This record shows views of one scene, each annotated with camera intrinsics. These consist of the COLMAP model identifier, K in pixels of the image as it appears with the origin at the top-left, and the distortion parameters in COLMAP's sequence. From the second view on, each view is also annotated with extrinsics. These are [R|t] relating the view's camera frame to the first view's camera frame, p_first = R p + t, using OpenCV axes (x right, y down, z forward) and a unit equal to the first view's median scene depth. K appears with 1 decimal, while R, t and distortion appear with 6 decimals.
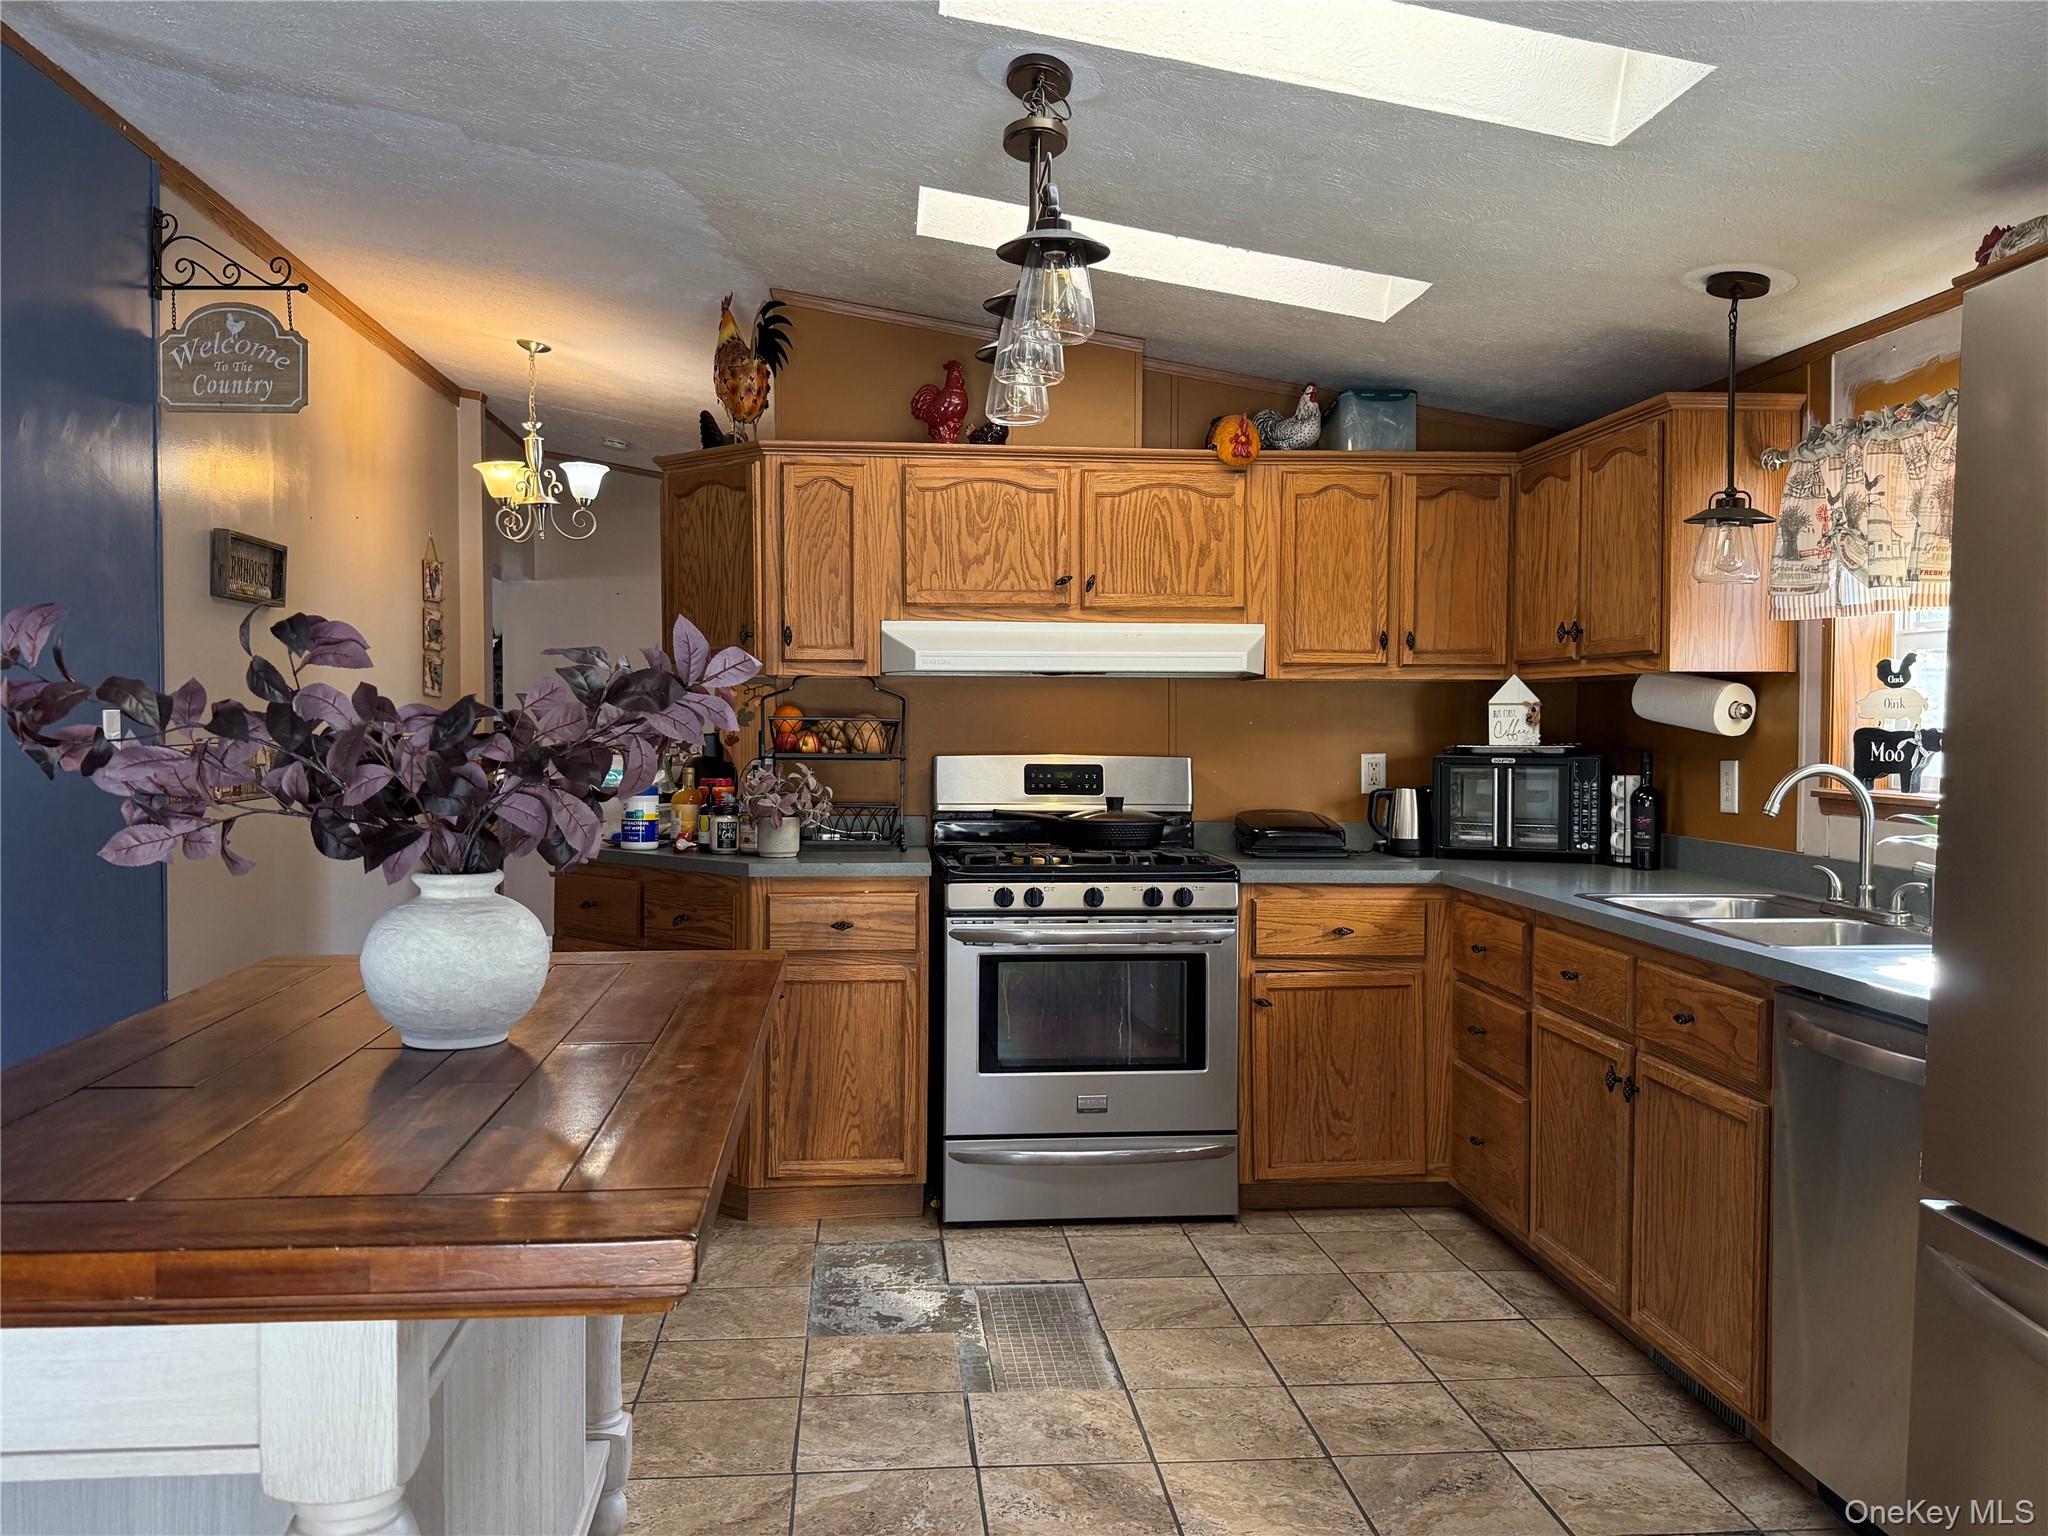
lens RADIAL K [[1637.0, 0, 1024.0], [0, 1637.0, 768.0], [0, 0, 1]] dist [0.207117, -0.423643]
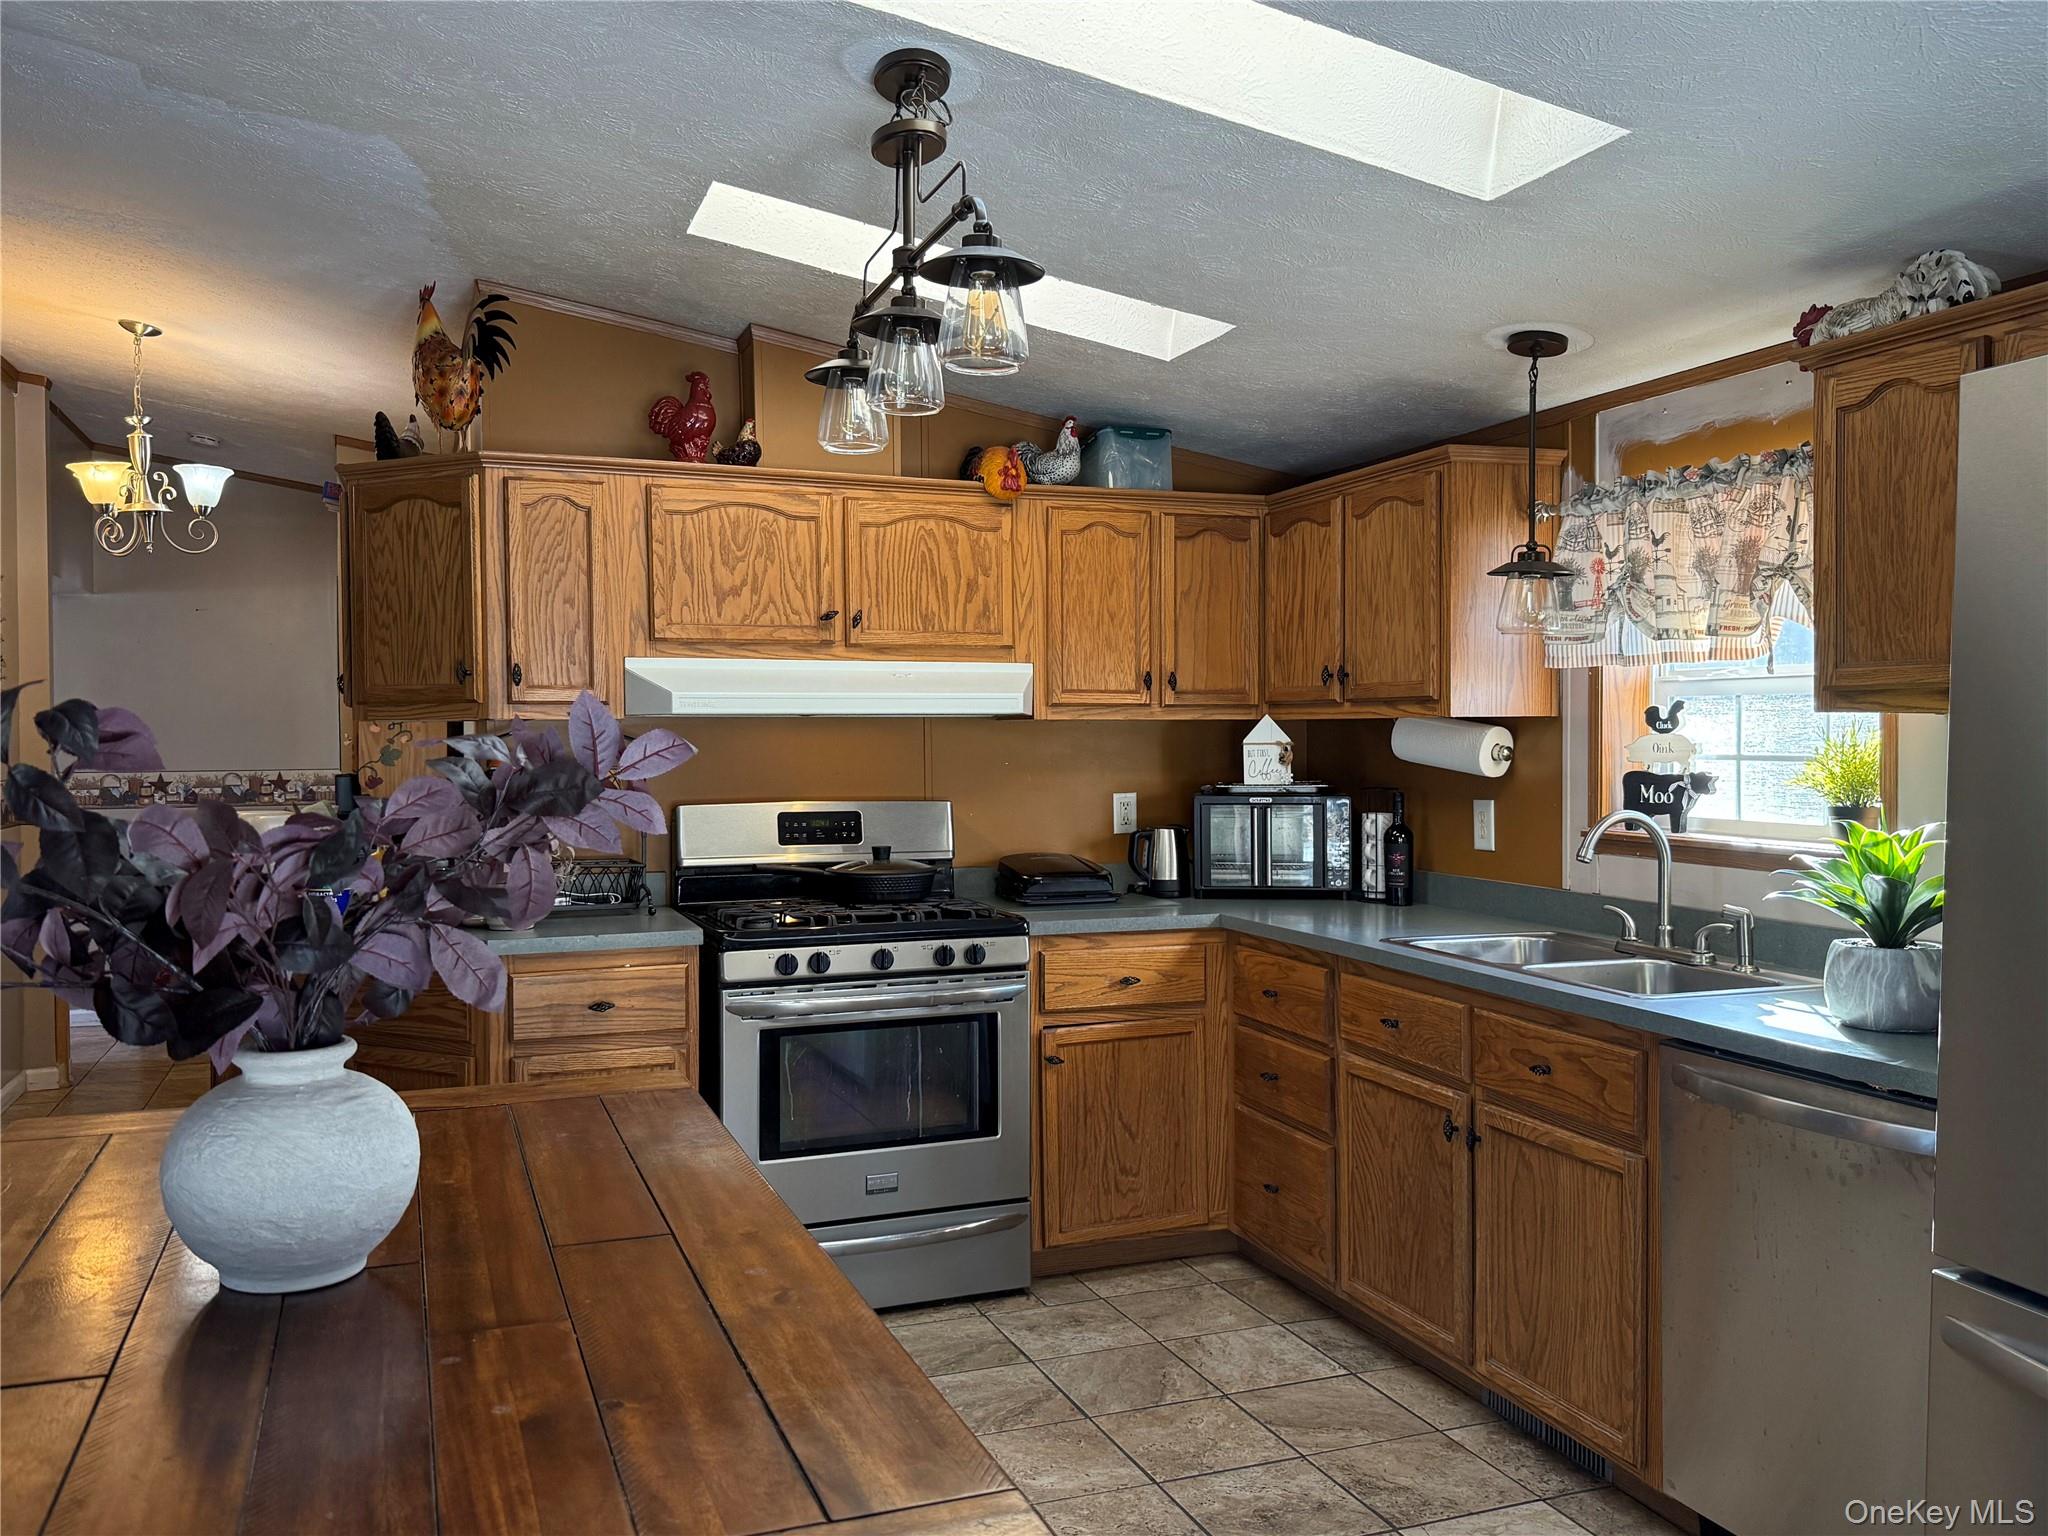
lens RADIAL K [[1637.0, 0, 1024.0], [0, 1637.0, 768.0], [0, 0, 1]] dist [0.207117, -0.423643]
pose [[0.964327, -0.013915, 0.264347, -0.123956], [0.015757, 0.999864, -0.004851, -0.023366], [-0.264244, 0.008843, 0.964415, 0.081311]]
